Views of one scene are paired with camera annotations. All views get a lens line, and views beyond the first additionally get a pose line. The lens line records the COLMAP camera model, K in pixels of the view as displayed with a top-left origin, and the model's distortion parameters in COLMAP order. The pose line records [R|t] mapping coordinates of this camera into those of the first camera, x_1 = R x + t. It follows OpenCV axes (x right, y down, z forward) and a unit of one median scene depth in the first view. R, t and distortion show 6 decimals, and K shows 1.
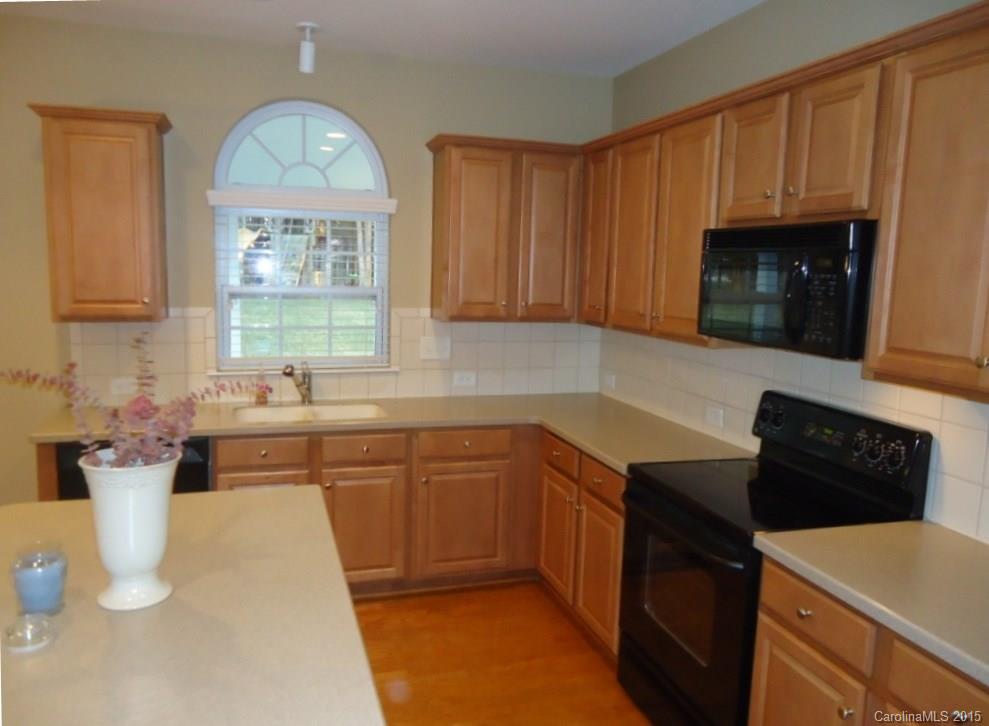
lens RADIAL K [[739.6, 0, 494.6], [0, 739.6, 367.3], [0, 0, 1]] dist [0.005929, 0.002059]
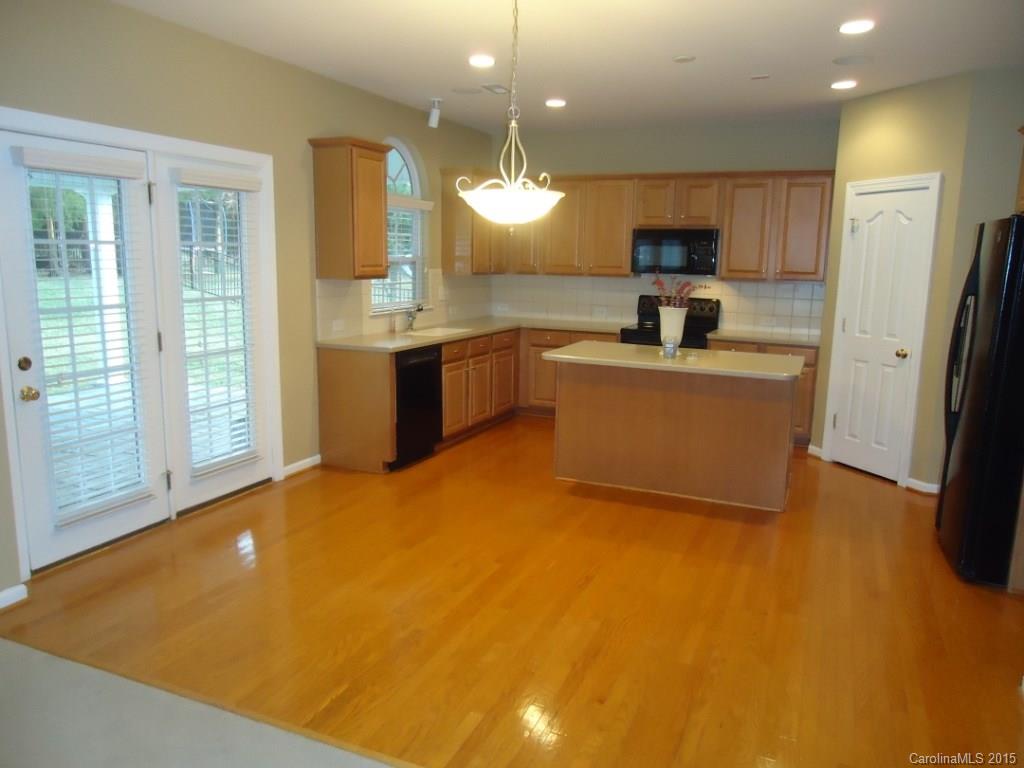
lens RADIAL K [[740.1, 0, 514.4], [0, 740.1, 380.1], [0, 0, 1]] dist [-0.004418, 0.006278]
pose [[0.652156, -0.136679, 0.745662, -1.822670], [0.100127, 0.990525, 0.093991, 0.038859], [-0.751443, 0.013364, 0.659662, -0.292049]]
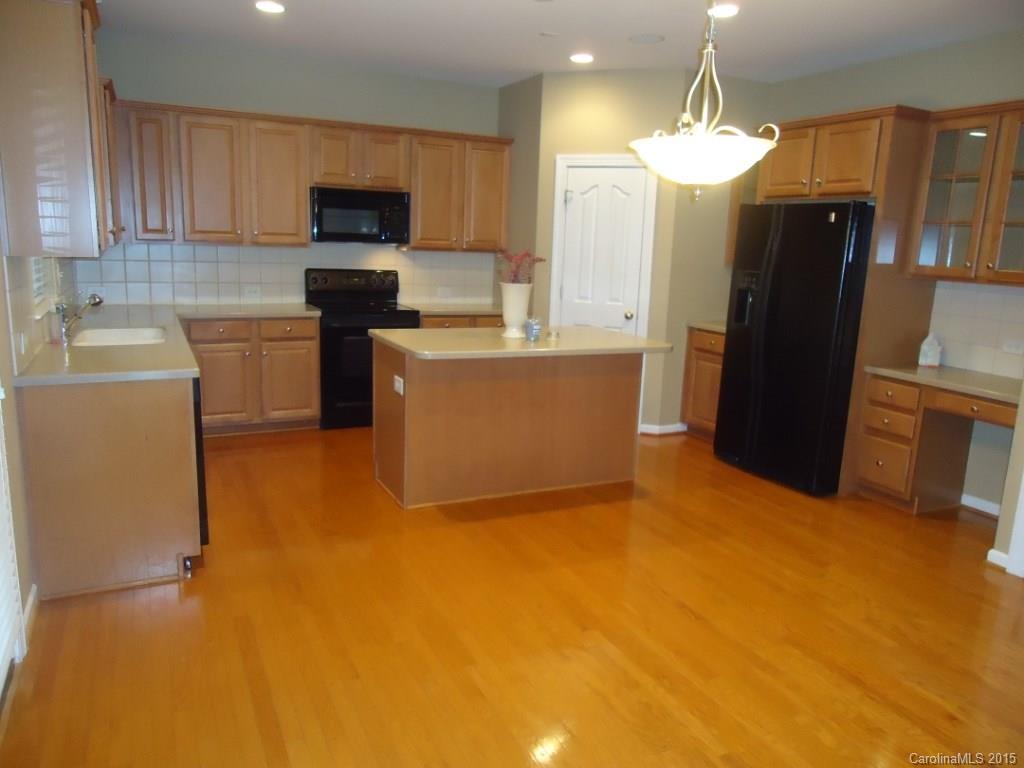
lens RADIAL K [[740.1, 0, 514.4], [0, 740.1, 380.1], [0, 0, 1]] dist [-0.004418, 0.006278]
pose [[-0.147700, -0.215973, 0.965163, -1.786351], [0.096956, 0.968004, 0.231446, -0.089616], [-0.984268, 0.127763, -0.122034, 0.777303]]
